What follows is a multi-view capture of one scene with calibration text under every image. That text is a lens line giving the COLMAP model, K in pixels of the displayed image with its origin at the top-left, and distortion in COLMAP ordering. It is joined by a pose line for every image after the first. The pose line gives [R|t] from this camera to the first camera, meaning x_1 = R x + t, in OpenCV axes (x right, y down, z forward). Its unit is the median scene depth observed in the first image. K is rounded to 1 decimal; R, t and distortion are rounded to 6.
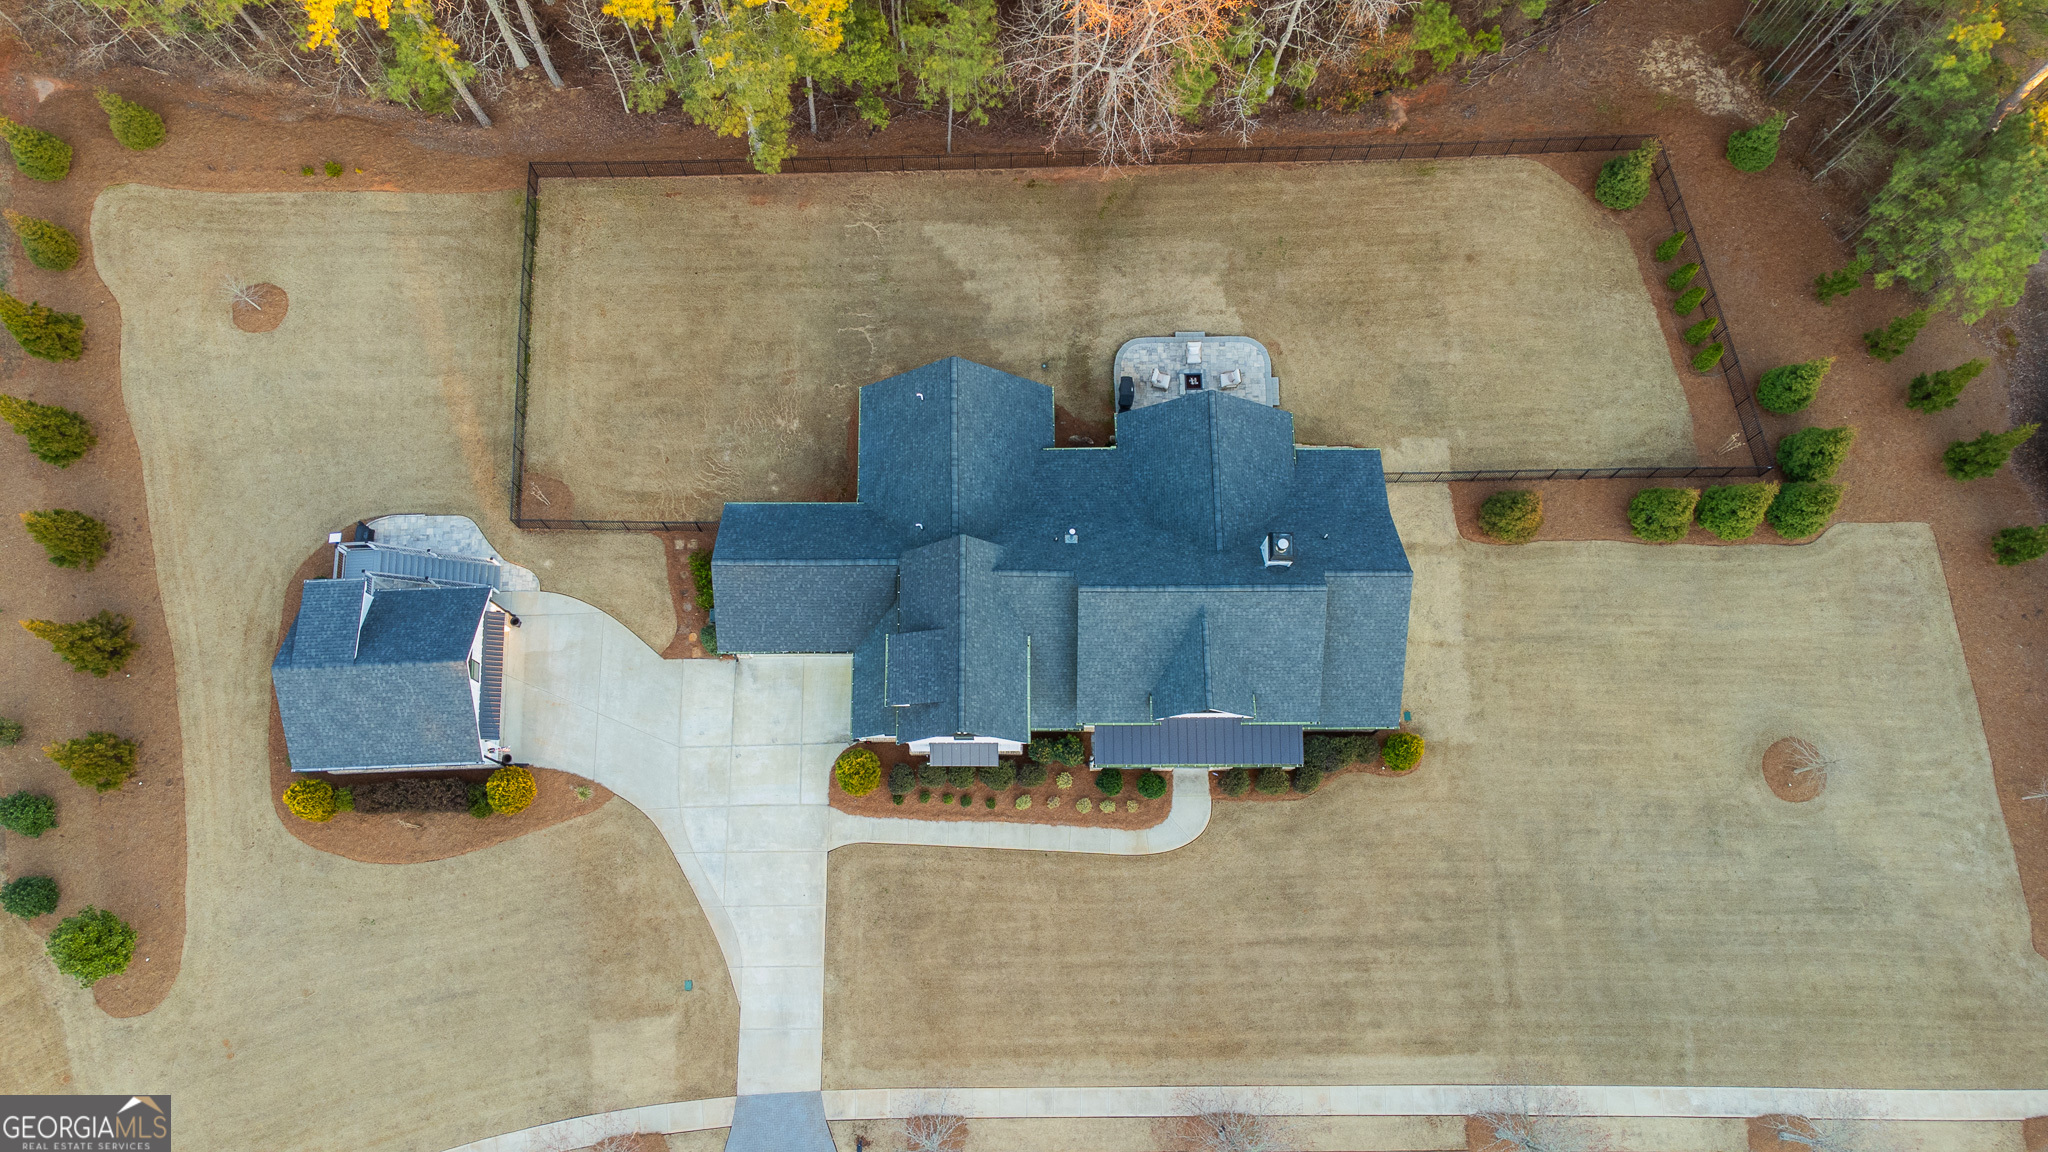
lens RADIAL K [[1533.8, 0, 1015.9], [0, 1533.8, 570.5], [0, 0, 1]] dist [0.057742, 0.001449]
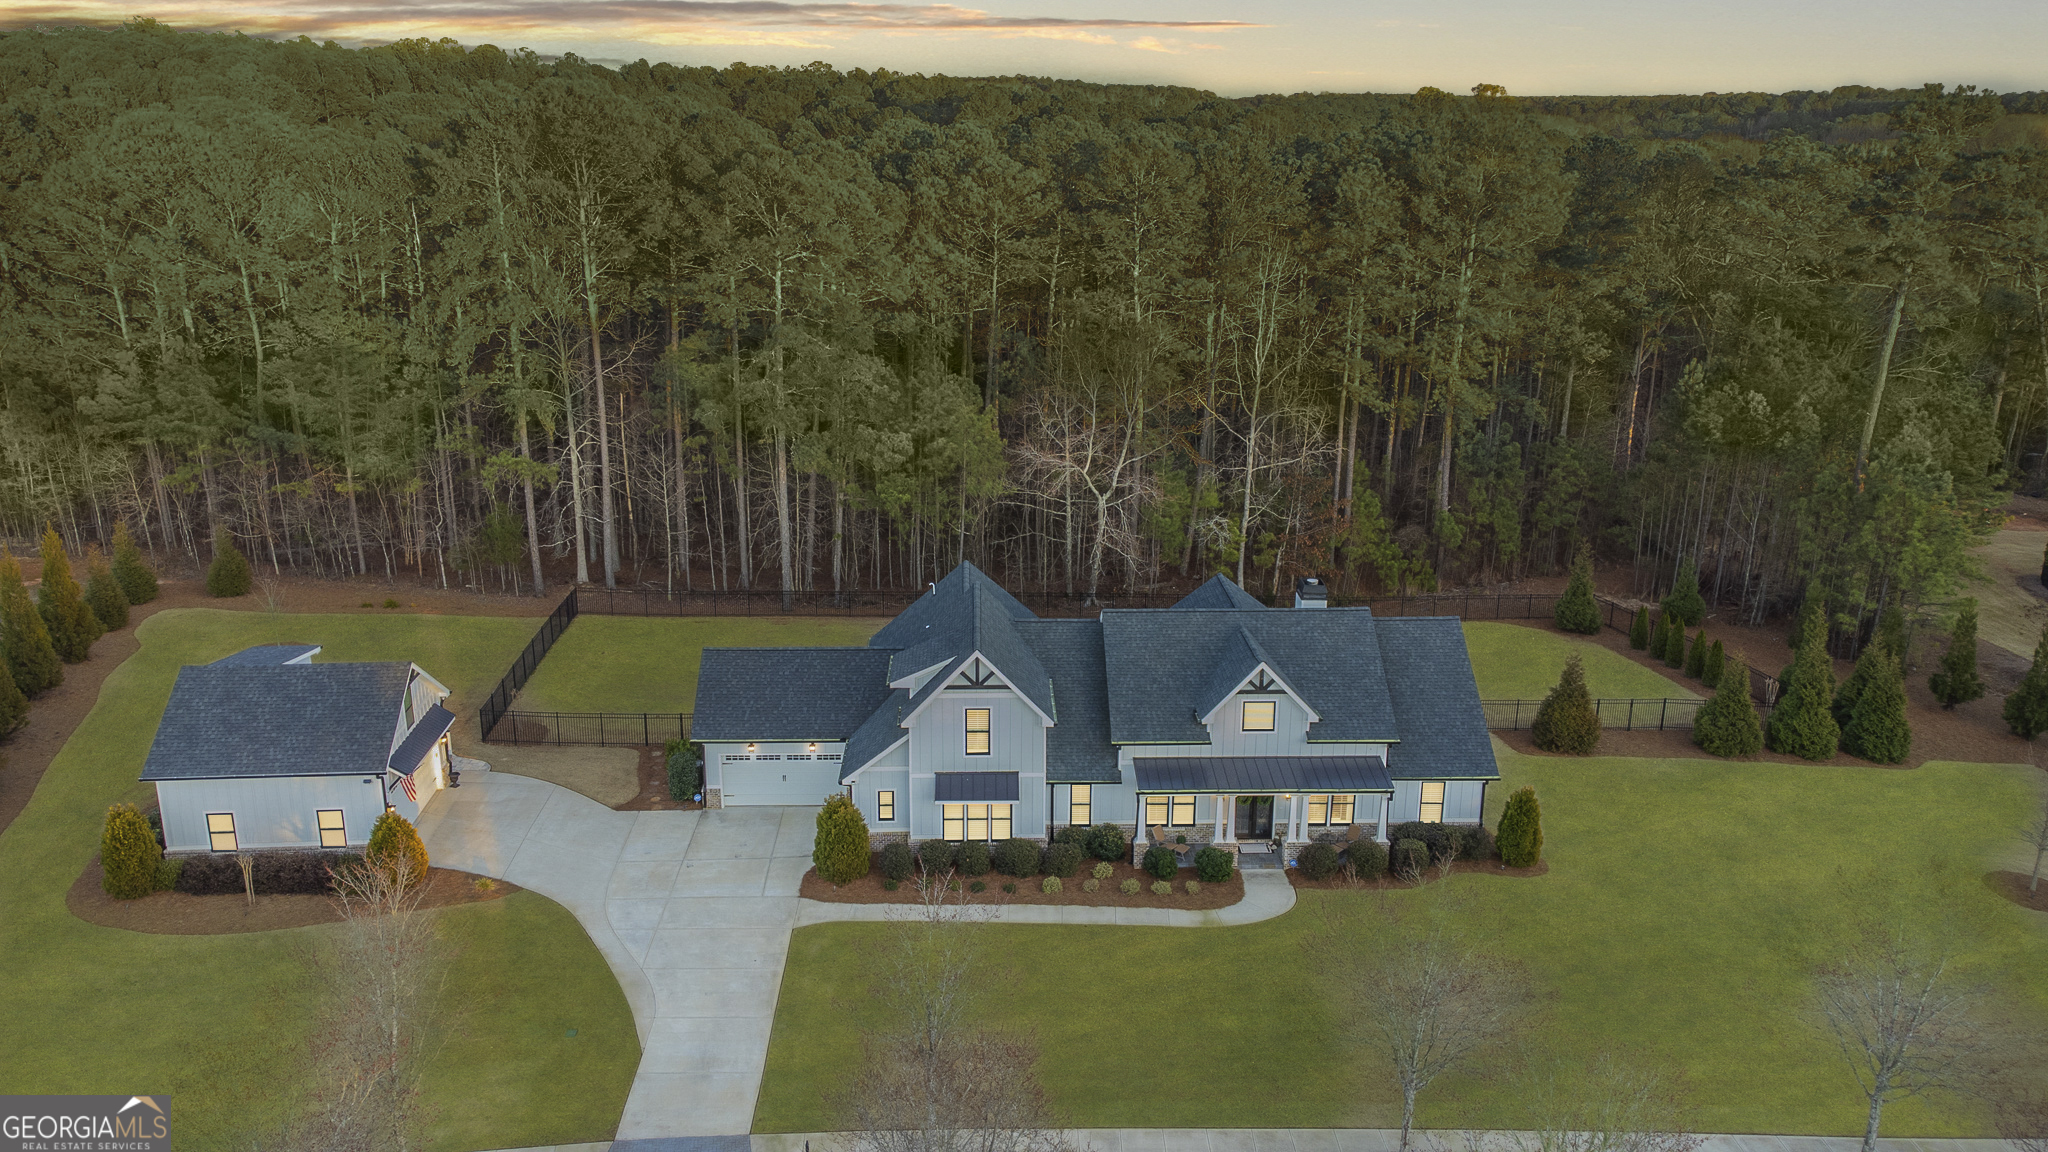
lens RADIAL K [[1533.8, 0, 1015.9], [0, 1533.8, 570.5], [0, 0, 1]] dist [0.057742, 0.001449]
pose [[0.999723, -0.010256, 0.021183, -0.028364], [0.023422, 0.521567, -0.852889, 0.733656], [-0.002301, 0.853148, 0.521663, 0.462299]]
